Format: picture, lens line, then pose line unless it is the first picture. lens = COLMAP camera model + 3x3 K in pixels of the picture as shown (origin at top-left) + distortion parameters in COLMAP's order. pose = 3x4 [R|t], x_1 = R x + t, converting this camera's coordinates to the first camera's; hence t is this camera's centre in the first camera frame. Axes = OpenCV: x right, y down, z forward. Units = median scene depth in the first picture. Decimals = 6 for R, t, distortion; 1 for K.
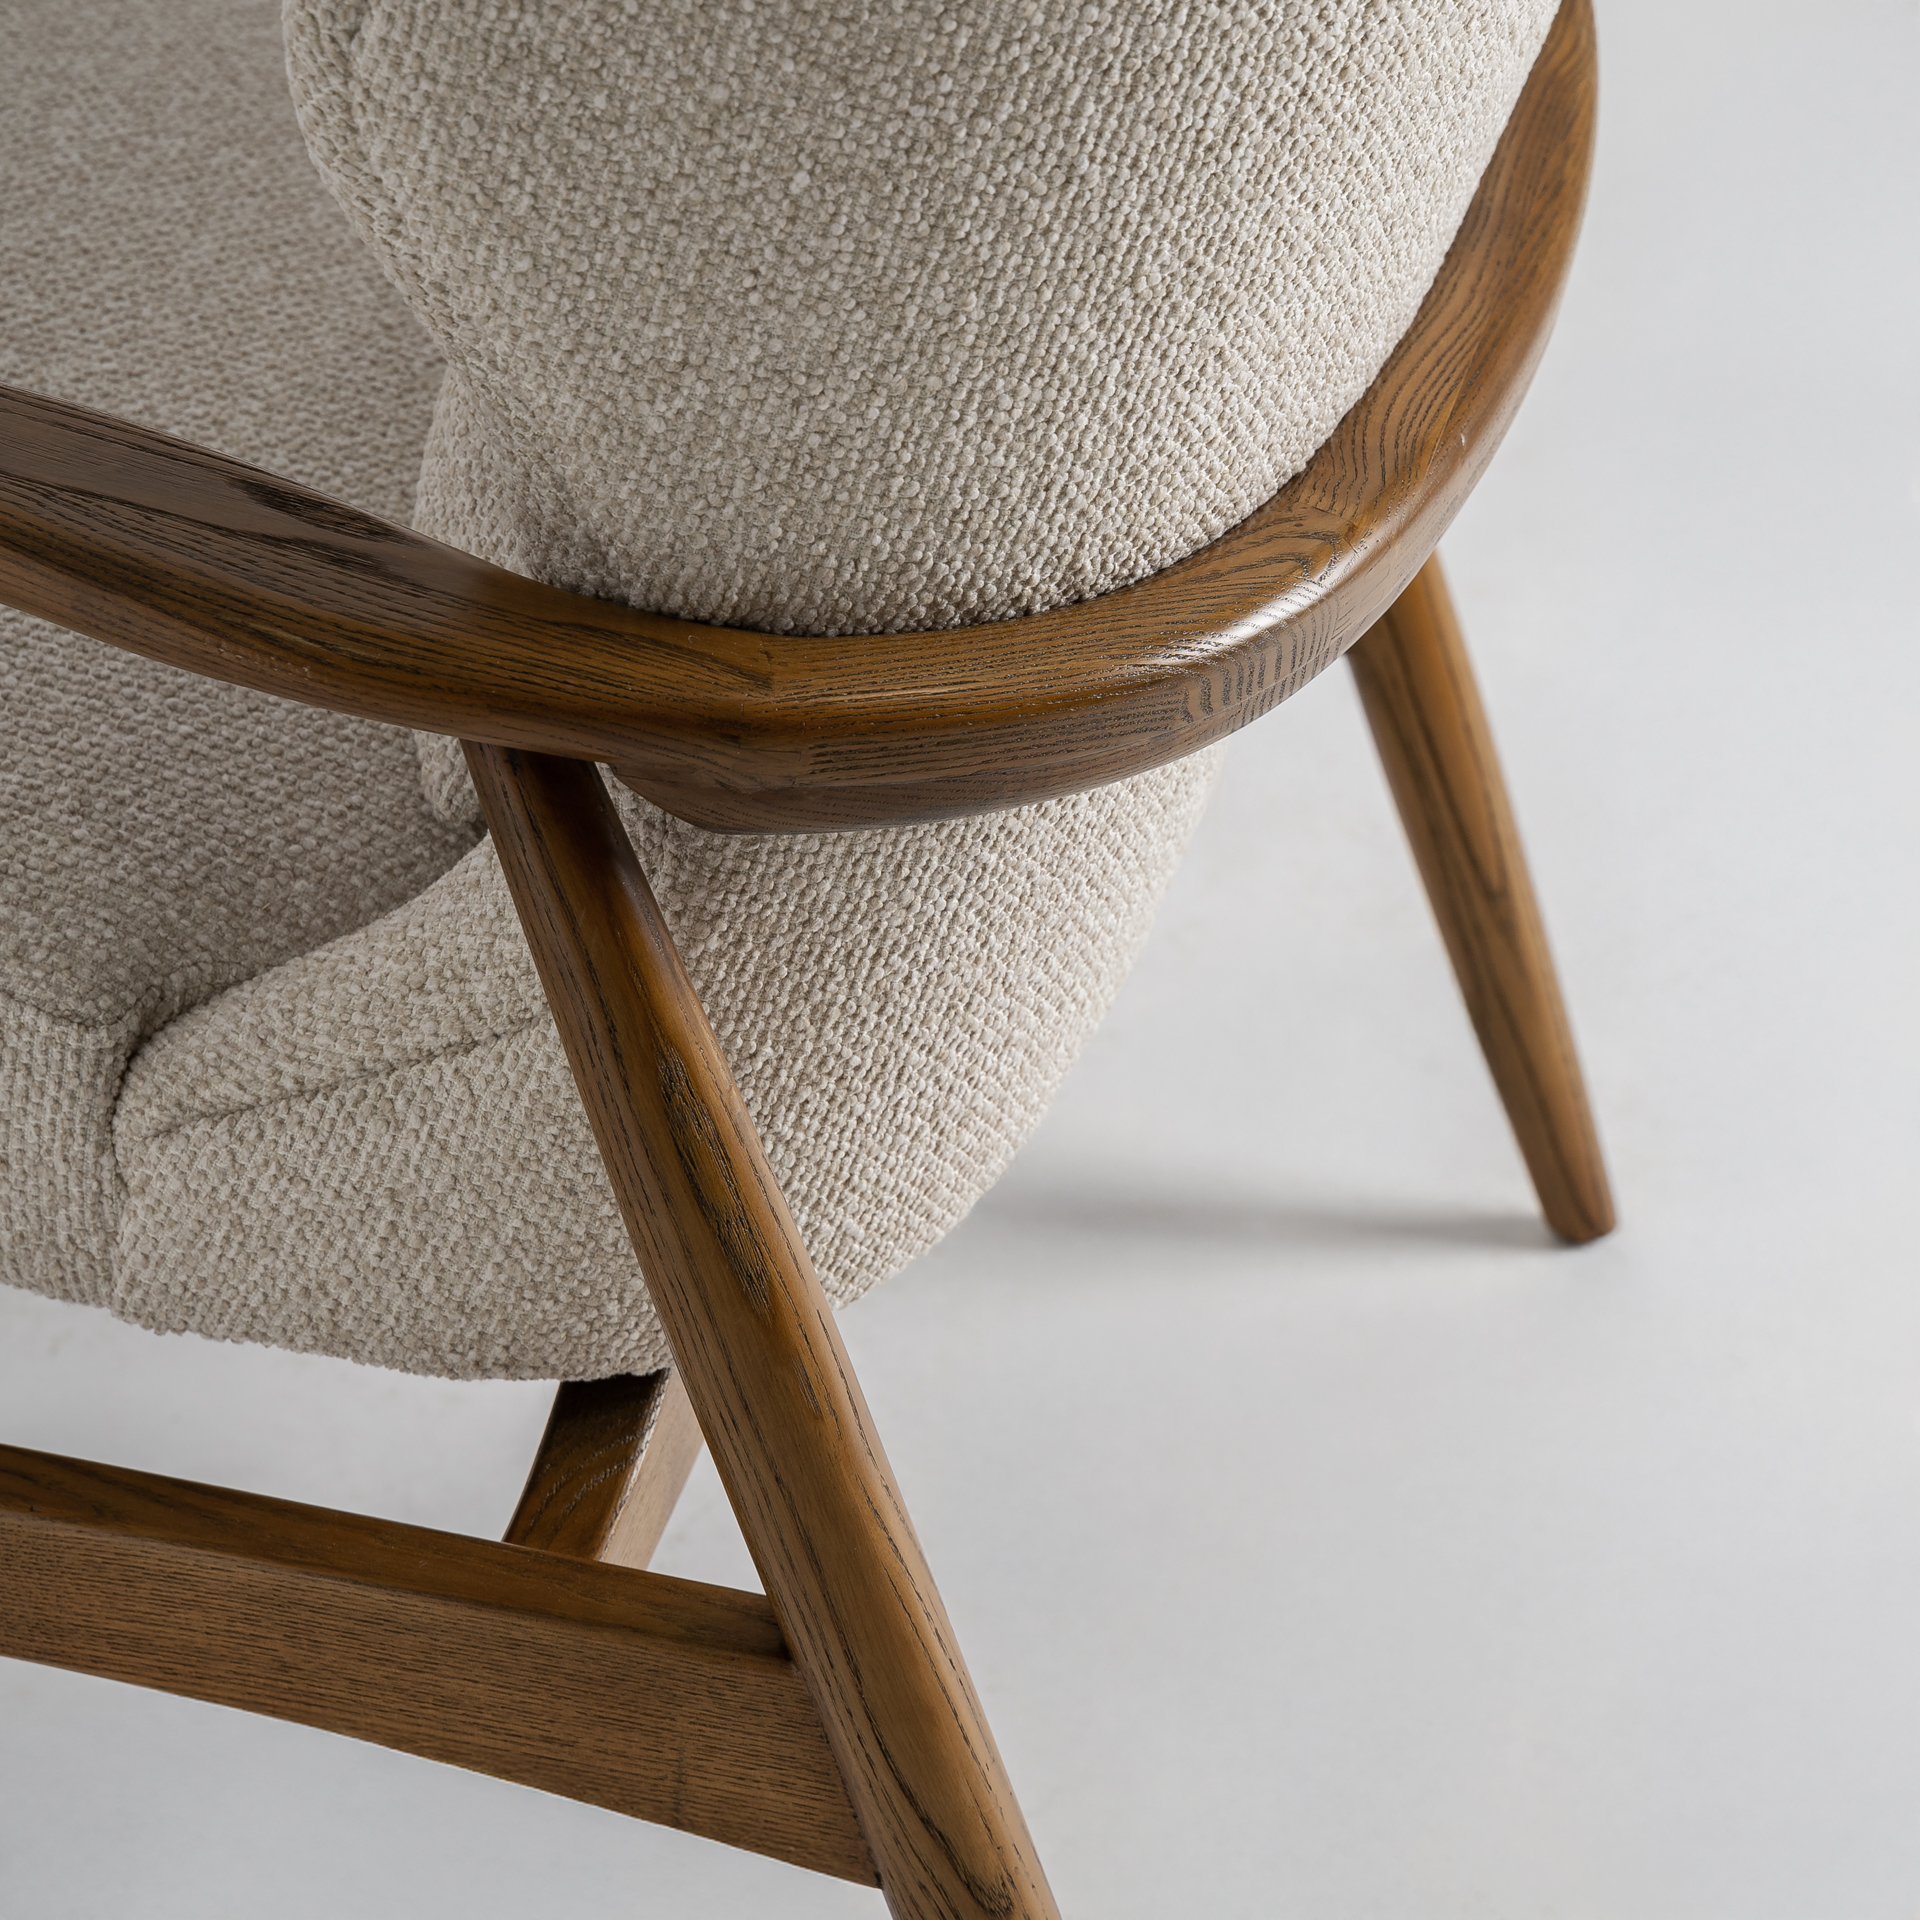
lens RADIAL K [[6655.2, 0, 960.0], [0, 6655.2, 960.0], [0, 0, 1]] dist [0.176426, 0.507623]
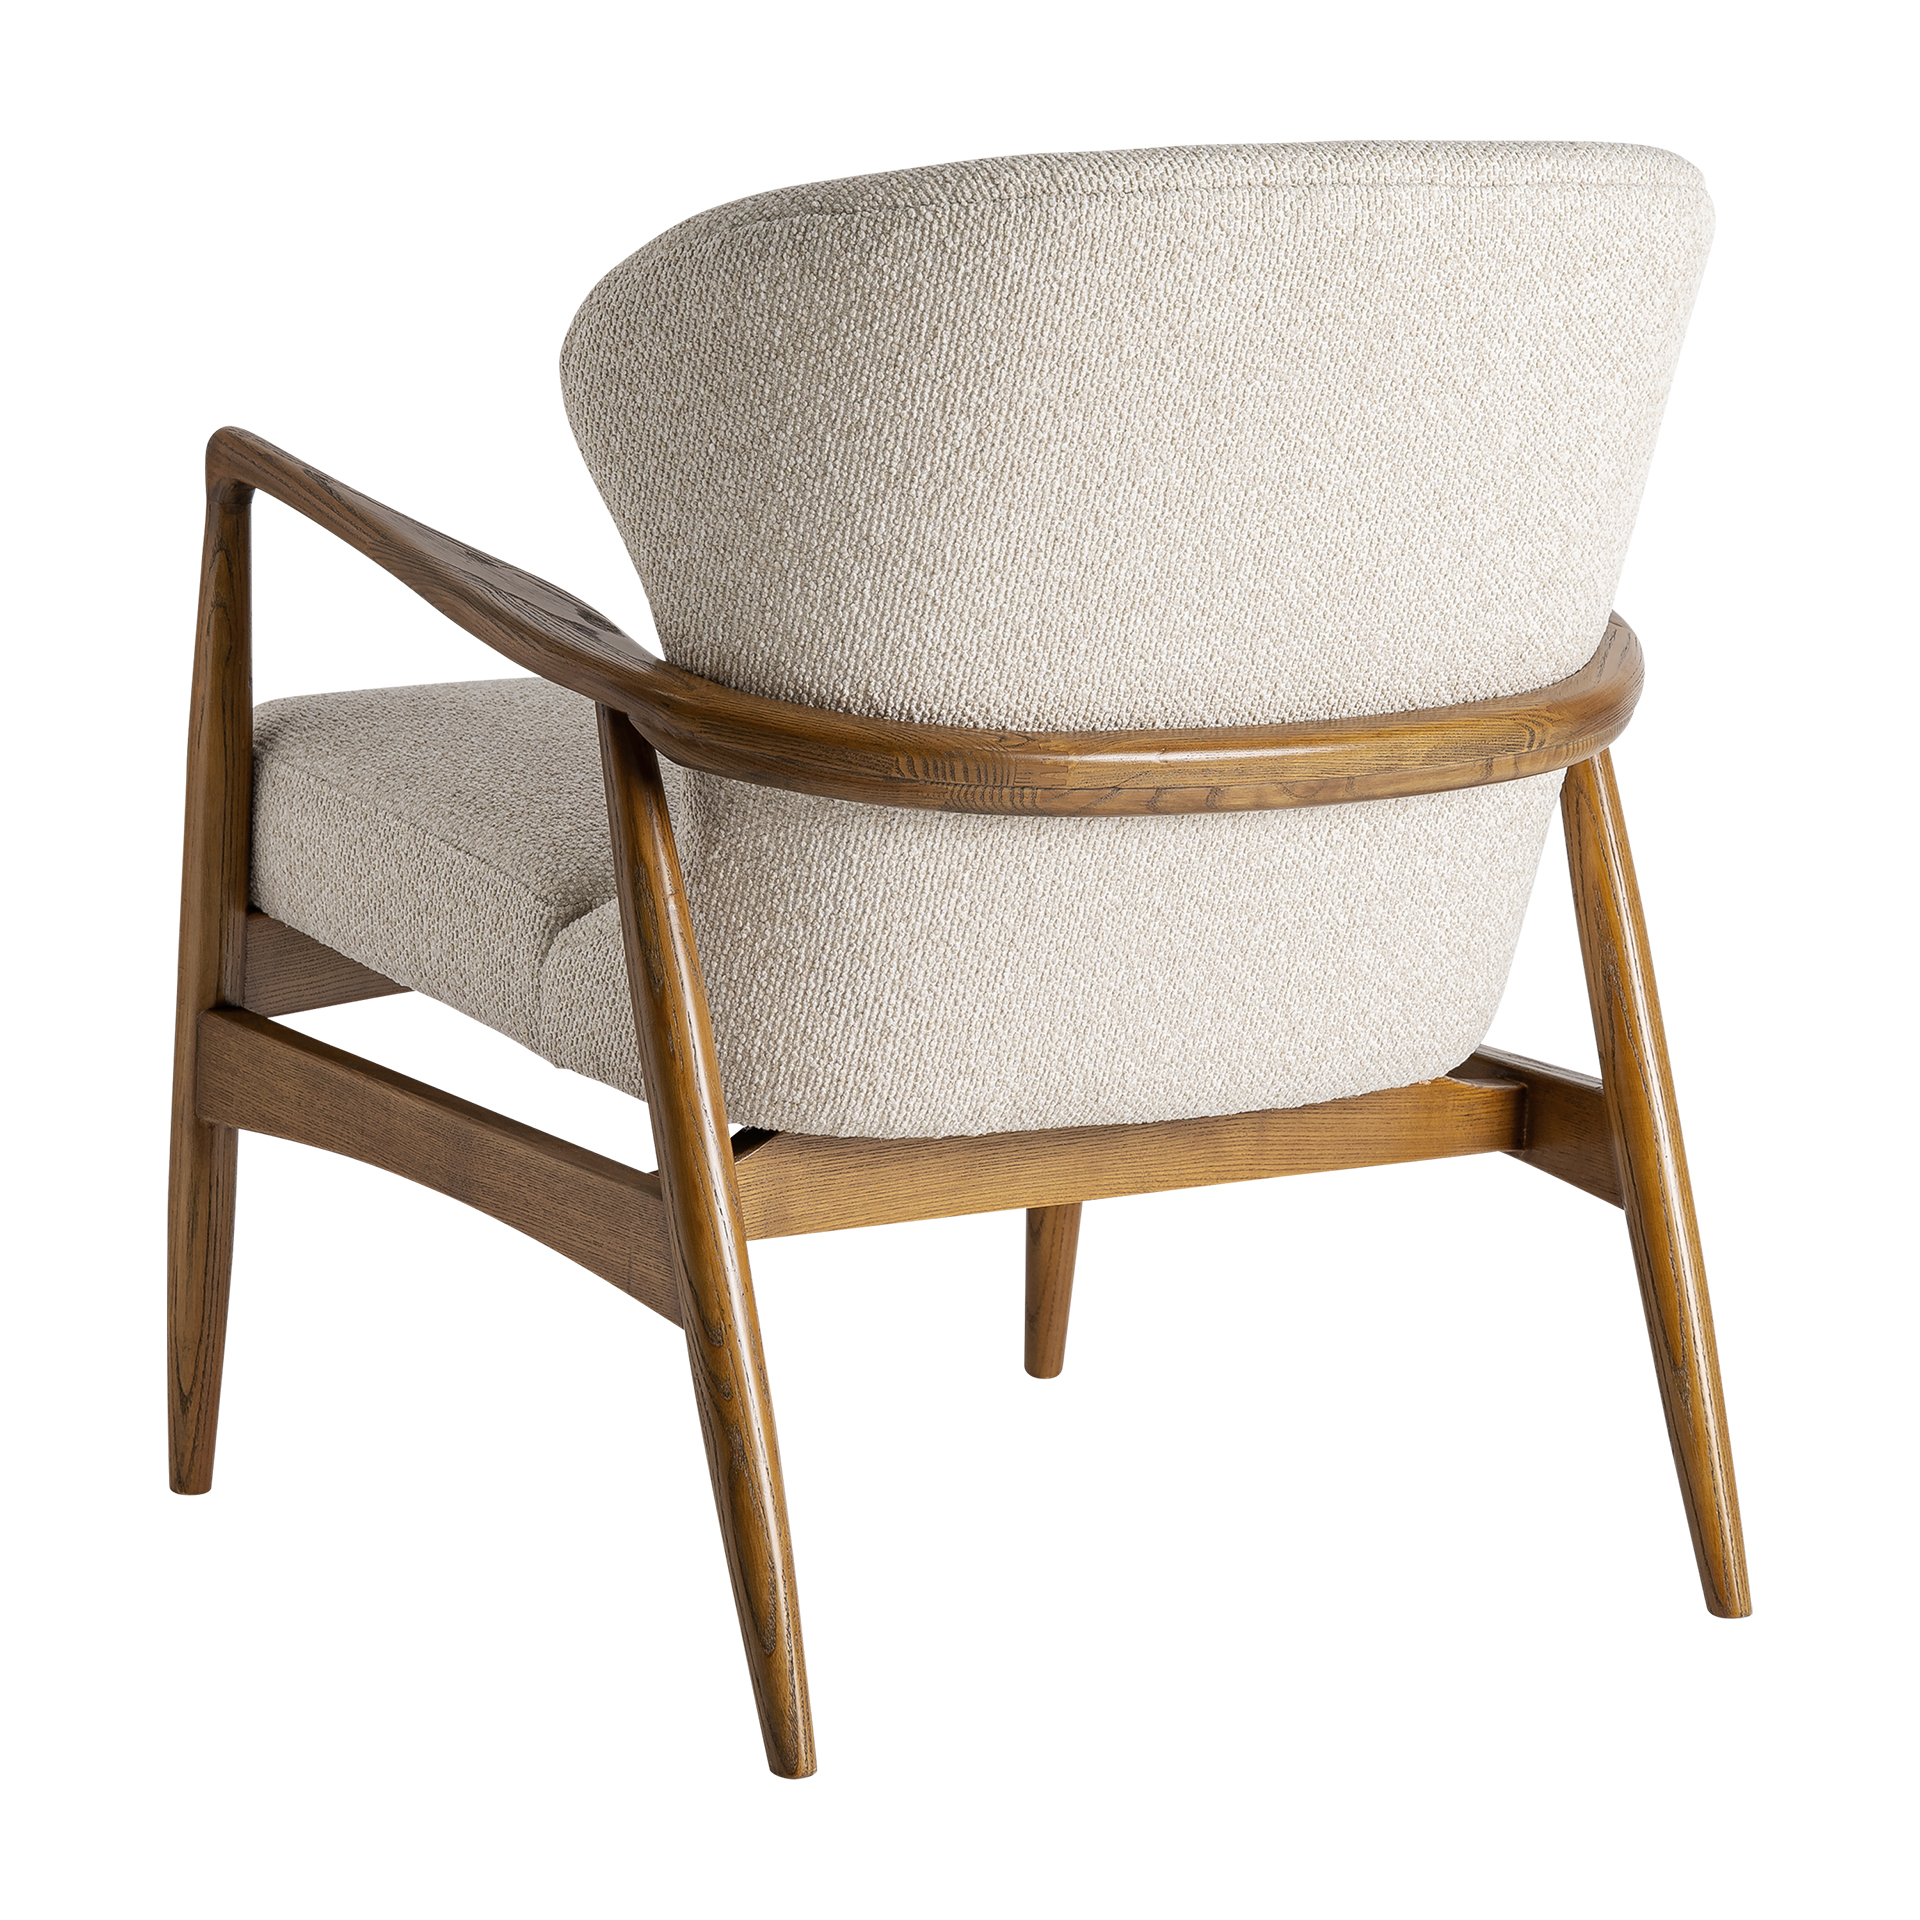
lens RADIAL K [[6655.2, 0, 960.0], [0, 6655.2, 960.0], [0, 0, 1]] dist [0.176426, 0.507623]
pose [[0.762353, 0.118200, -0.636276, 1.509382], [-0.357816, 0.896216, -0.262229, 0.609196], [0.539245, 0.427581, 0.725527, -0.558630]]
